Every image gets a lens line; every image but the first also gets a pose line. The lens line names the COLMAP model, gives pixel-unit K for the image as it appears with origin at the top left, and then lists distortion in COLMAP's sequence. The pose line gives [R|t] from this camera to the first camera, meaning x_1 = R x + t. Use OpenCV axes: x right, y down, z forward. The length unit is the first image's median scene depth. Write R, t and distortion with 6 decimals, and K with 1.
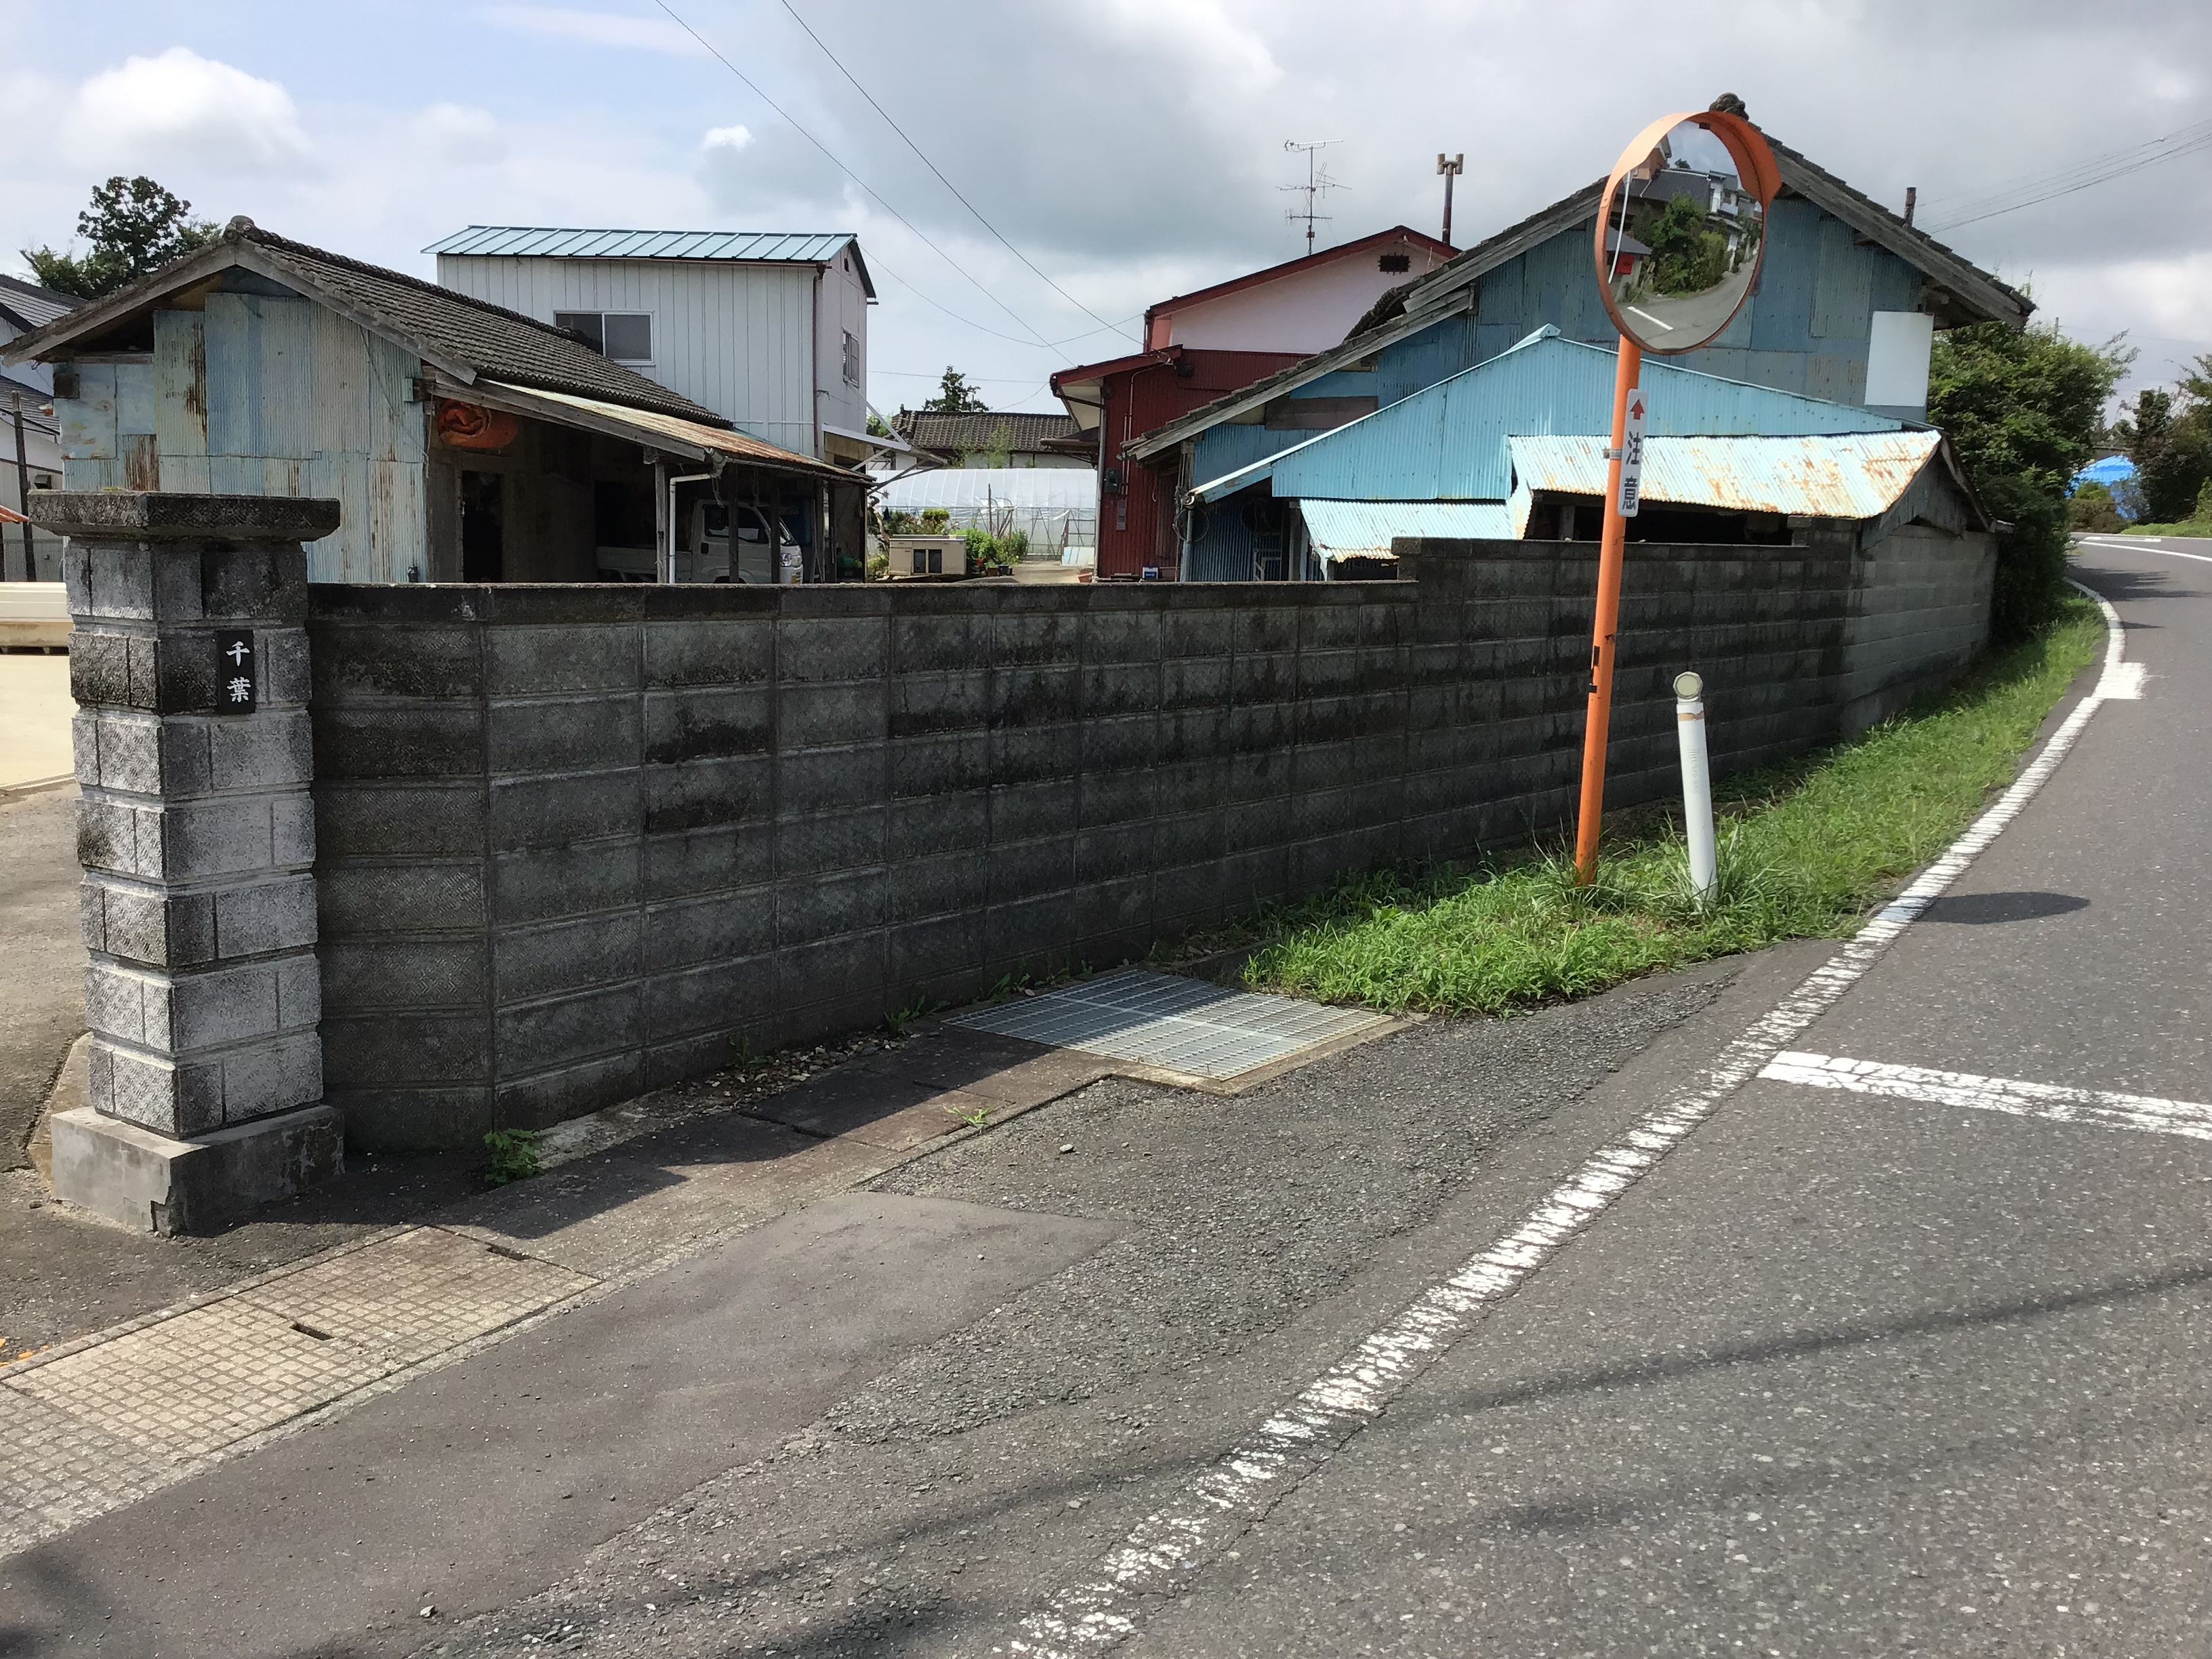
lens RADIAL K [[2056.0, 0, 1105.1], [0, 2056.0, 816.0], [0, 0, 1]] dist [0.055399, 0.000000]
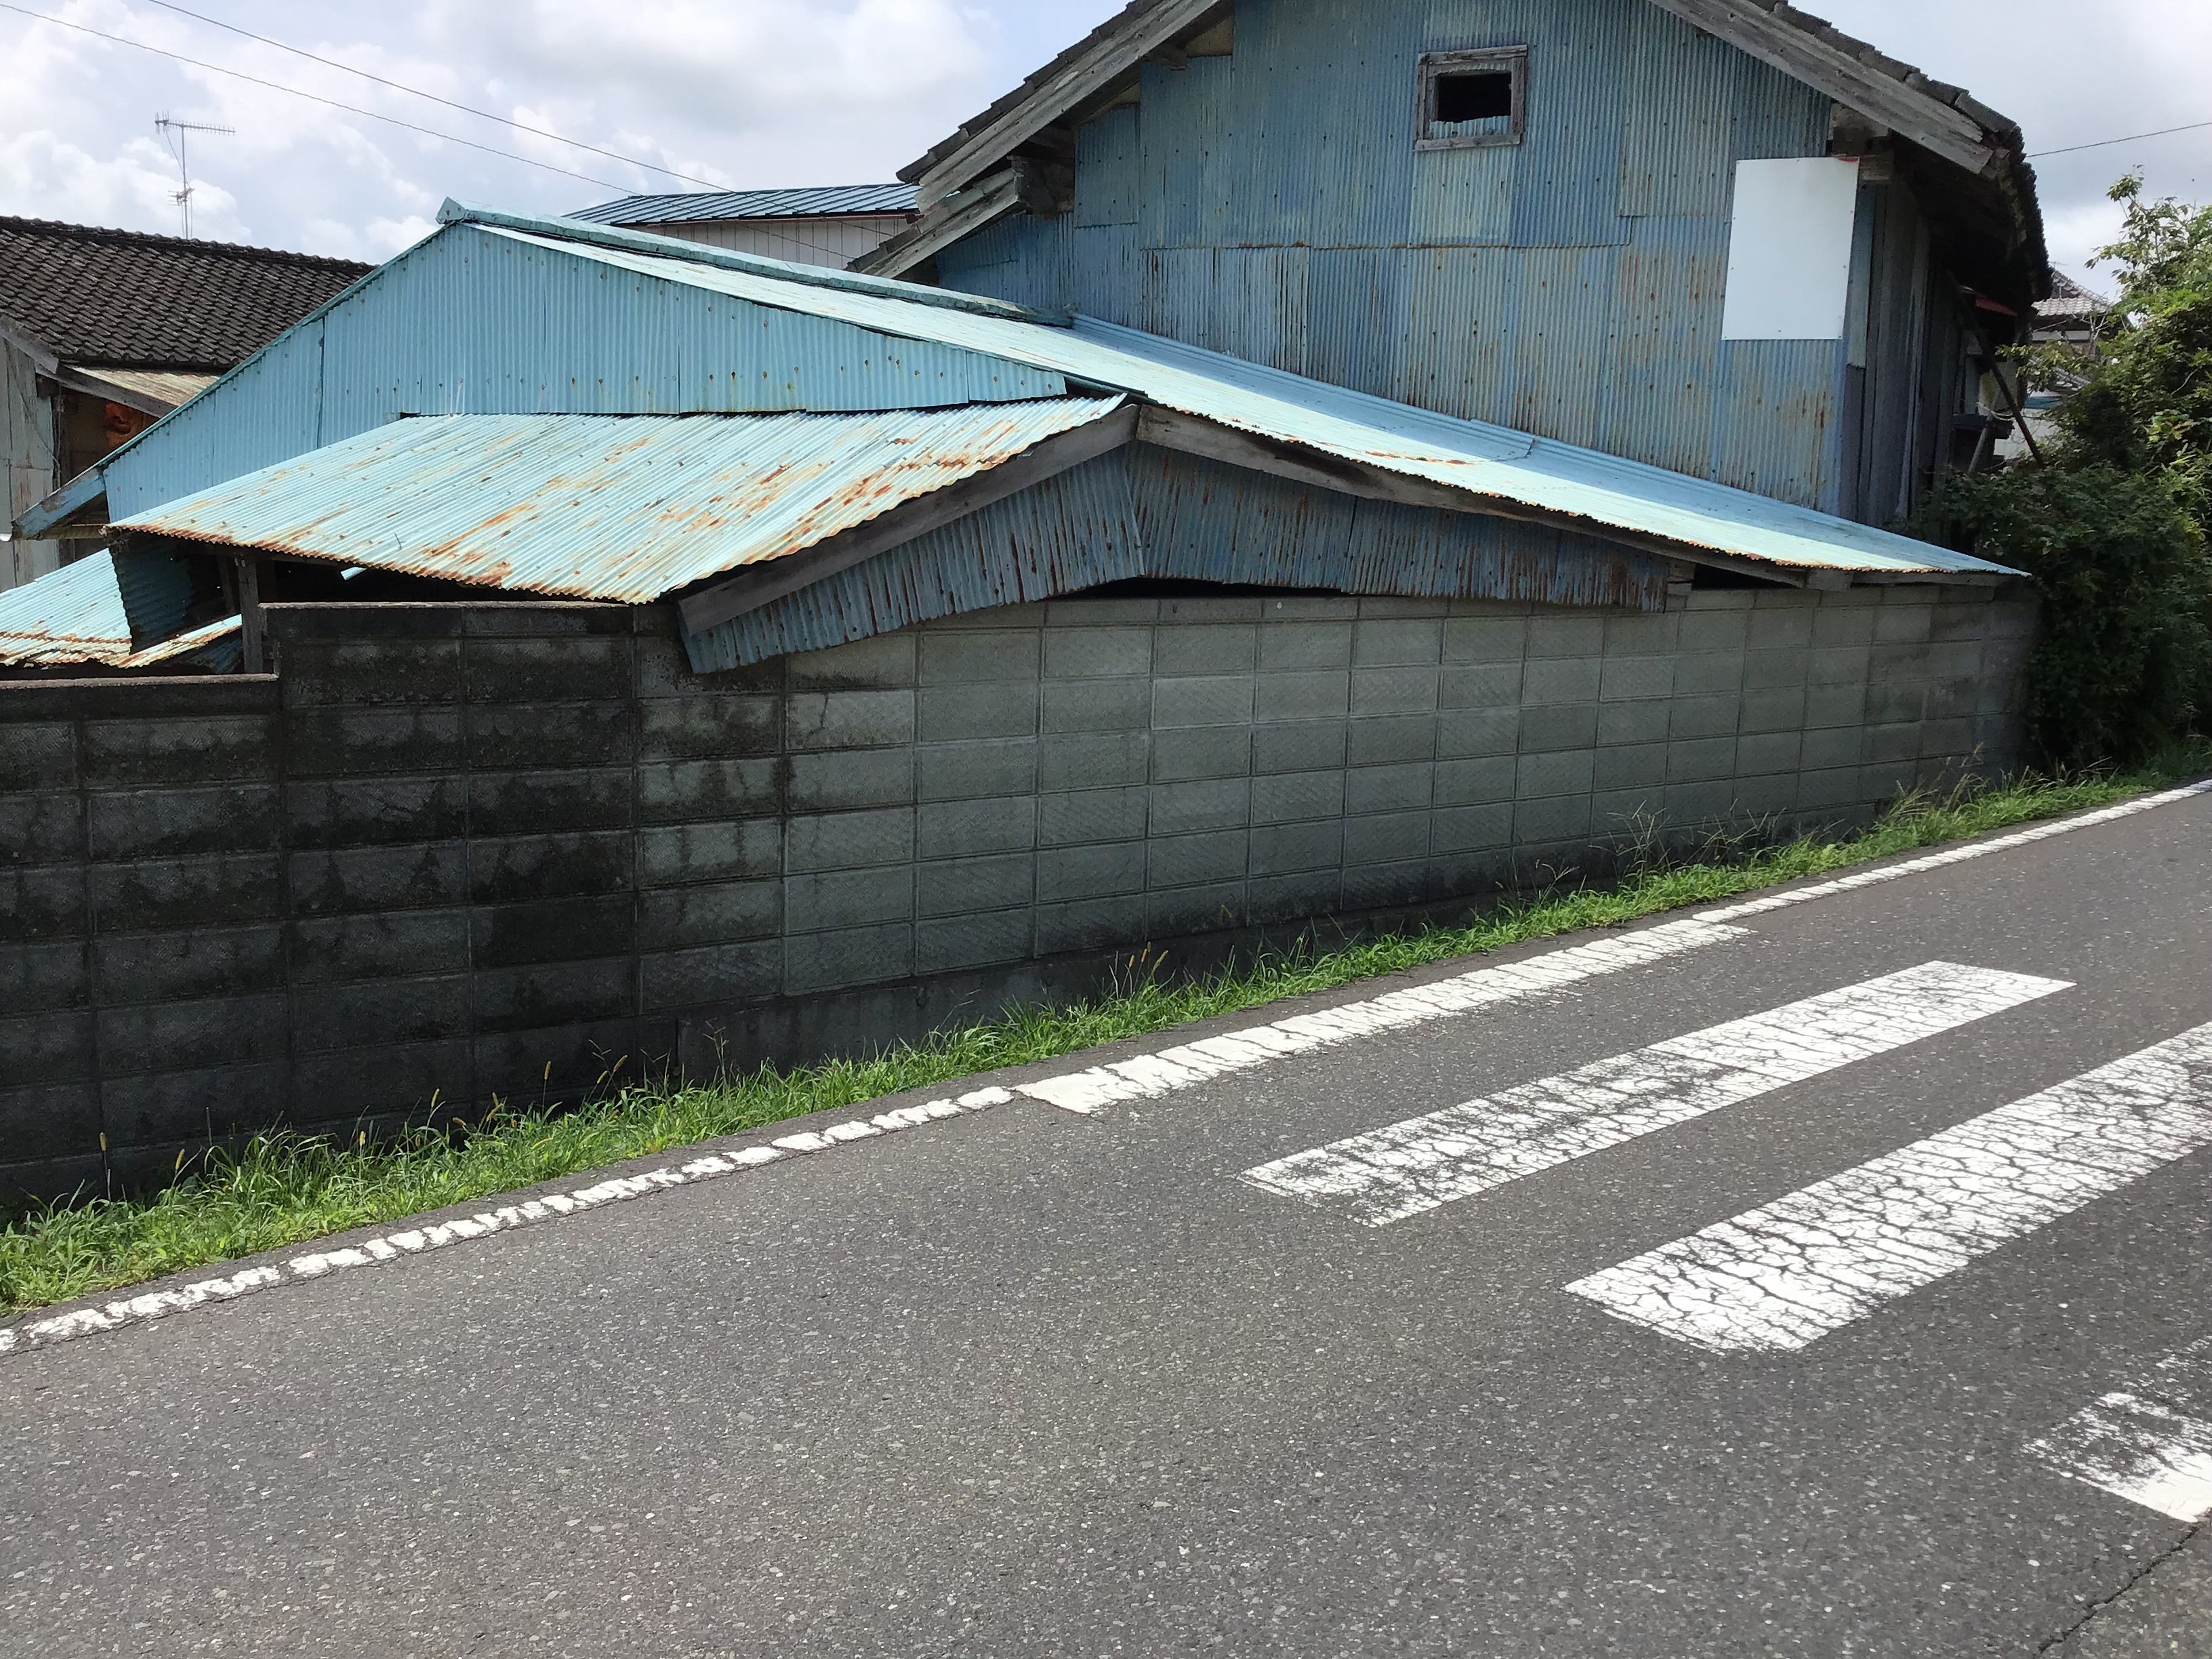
lens RADIAL K [[2056.0, 0, 1122.3], [0, 2056.0, 817.9], [0, 0, 1]] dist [0.055399, 0.000000]
pose [[0.916399, 0.054897, -0.396484, 0.451894], [-0.050986, 0.998491, 0.020406, -0.081246], [0.397006, 0.001515, 0.917815, 0.464831]]
